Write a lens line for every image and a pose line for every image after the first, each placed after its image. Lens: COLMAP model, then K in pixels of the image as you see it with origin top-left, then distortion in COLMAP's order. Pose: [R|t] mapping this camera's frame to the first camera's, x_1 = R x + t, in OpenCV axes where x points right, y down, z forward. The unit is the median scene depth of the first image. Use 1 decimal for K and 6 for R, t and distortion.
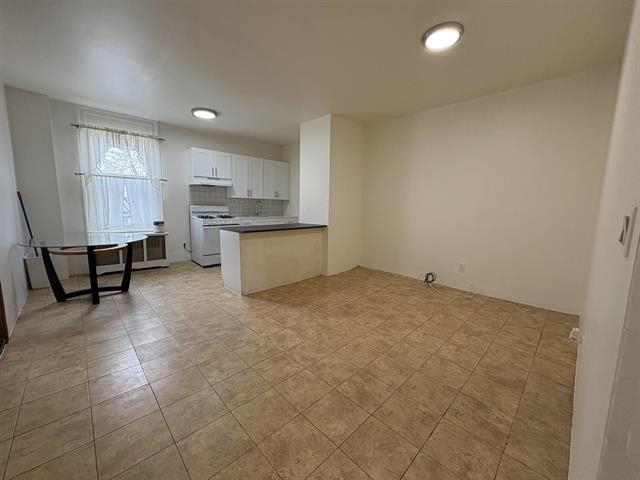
lens RADIAL K [[254.7, 0, 317.1], [0, 254.7, 238.7], [0, 0, 1]] dist [0.000758, 0.000184]
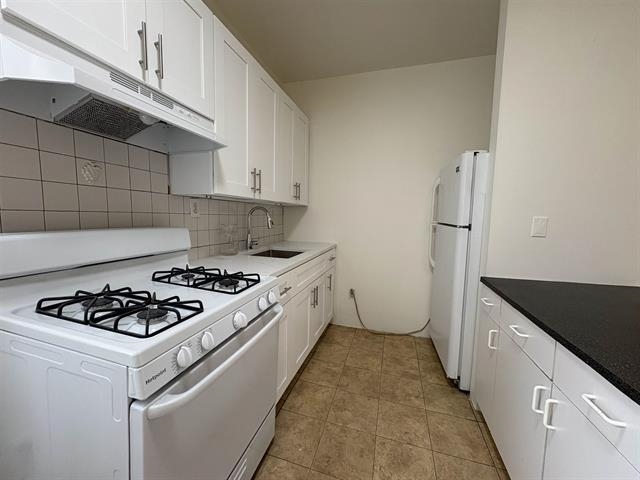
lens RADIAL K [[254.7, 0, 317.1], [0, 254.7, 238.7], [0, 0, 1]] dist [0.000758, 0.000184]
pose [[0.873536, -0.043534, 0.484809, -0.627680], [0.055827, 0.998381, -0.010938, -0.184266], [-0.483548, 0.036620, 0.874551, 1.241889]]
